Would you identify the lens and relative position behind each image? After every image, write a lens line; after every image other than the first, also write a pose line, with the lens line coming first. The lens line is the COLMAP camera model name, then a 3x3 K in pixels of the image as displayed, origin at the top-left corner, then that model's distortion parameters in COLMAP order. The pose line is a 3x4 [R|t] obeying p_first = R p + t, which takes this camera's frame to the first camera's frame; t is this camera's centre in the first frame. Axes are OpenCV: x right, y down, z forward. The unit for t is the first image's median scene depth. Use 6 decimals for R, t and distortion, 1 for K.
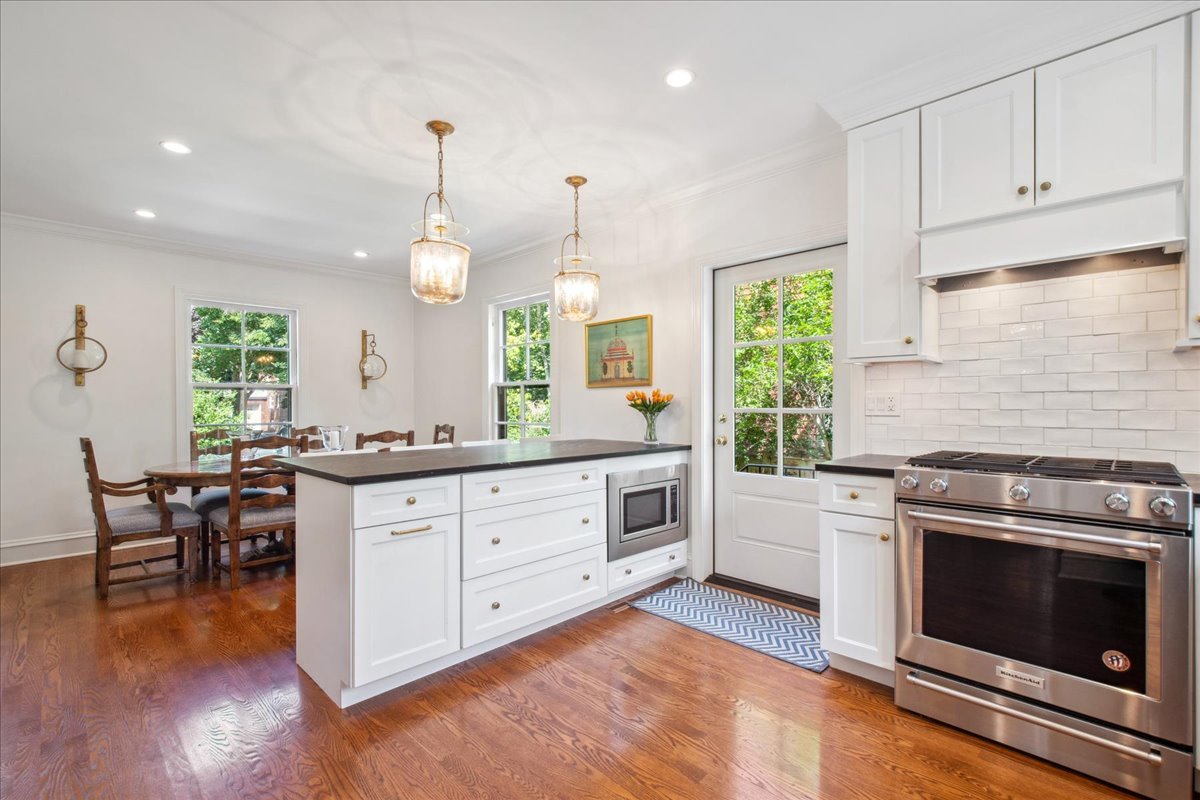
lens RADIAL K [[539.9, 0, 601.4], [0, 539.9, 406.8], [0, 0, 1]] dist [-0.002112, -0.000057]
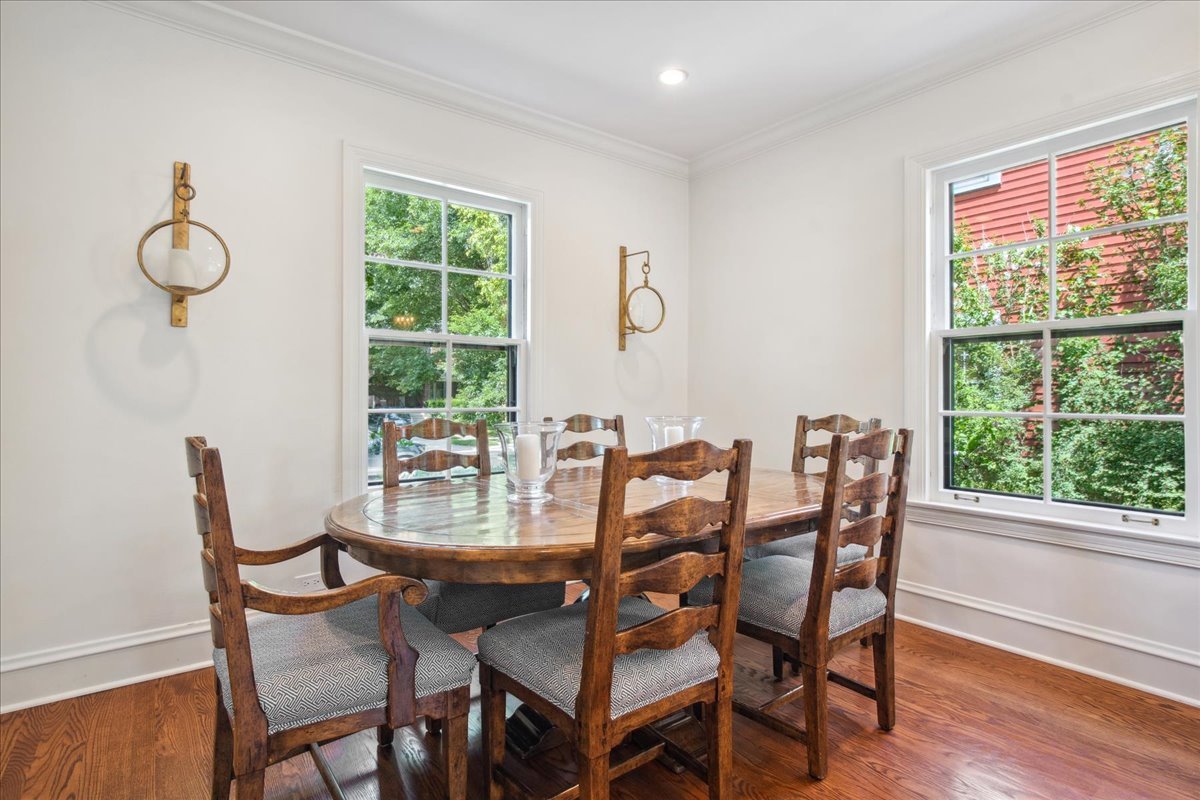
lens RADIAL K [[597.2, 0, 598.8], [0, 597.2, 393.3], [0, 0, 1]] dist [-0.000533, -0.000594]
pose [[0.989672, 0.007787, -0.143136, -0.525048], [-0.009067, 0.999924, -0.008295, 0.024250], [0.143060, 0.009507, 0.989668, 0.531289]]
